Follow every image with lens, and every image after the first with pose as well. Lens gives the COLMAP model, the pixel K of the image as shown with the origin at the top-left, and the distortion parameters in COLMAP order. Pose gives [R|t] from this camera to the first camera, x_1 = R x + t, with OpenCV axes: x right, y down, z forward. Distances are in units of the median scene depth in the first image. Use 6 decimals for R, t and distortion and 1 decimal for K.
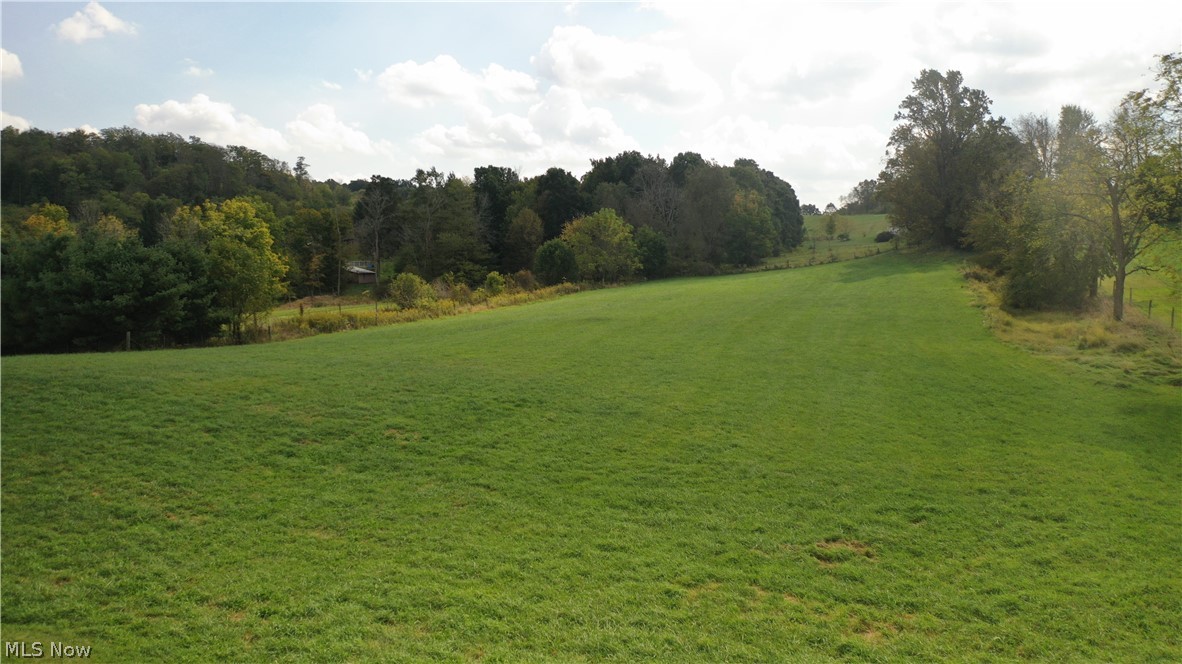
lens RADIAL K [[930.7, 0, 593.8], [0, 930.7, 328.8], [0, 0, 1]] dist [0.007216, -0.007046]
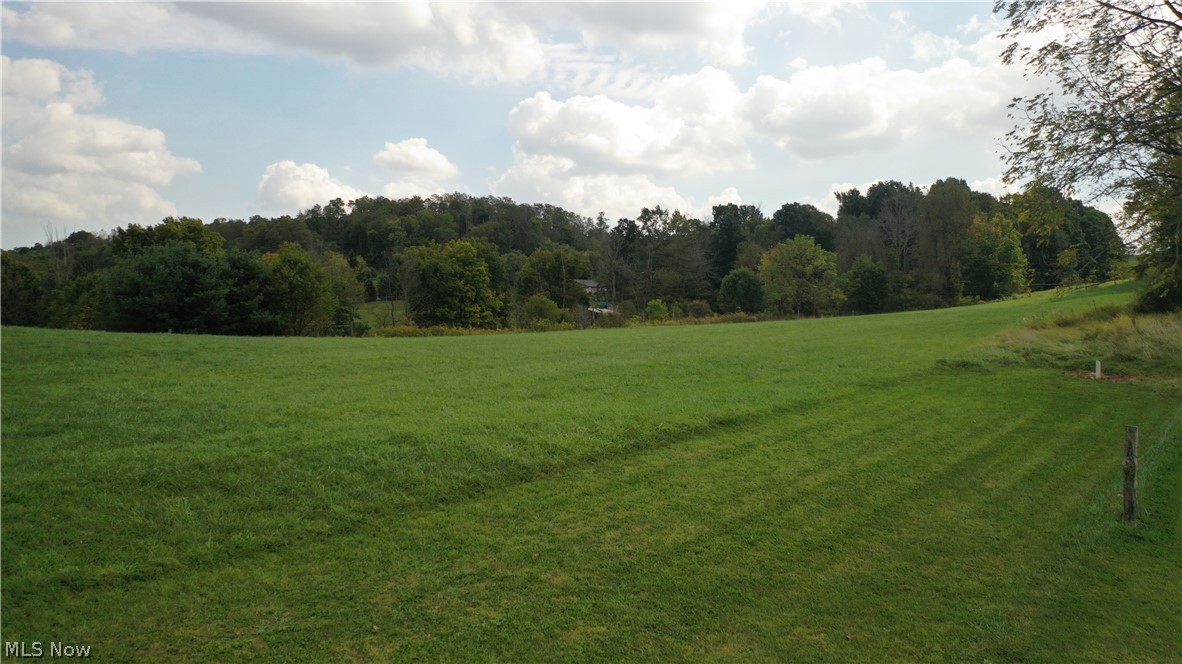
lens RADIAL K [[930.7, 0, 593.8], [0, 930.7, 328.8], [0, 0, 1]] dist [0.007216, -0.007046]
pose [[0.928758, 0.001812, -0.370682, 0.124945], [-0.025562, 0.997921, -0.059167, 0.018803], [0.369804, 0.064427, 0.926873, 0.048251]]
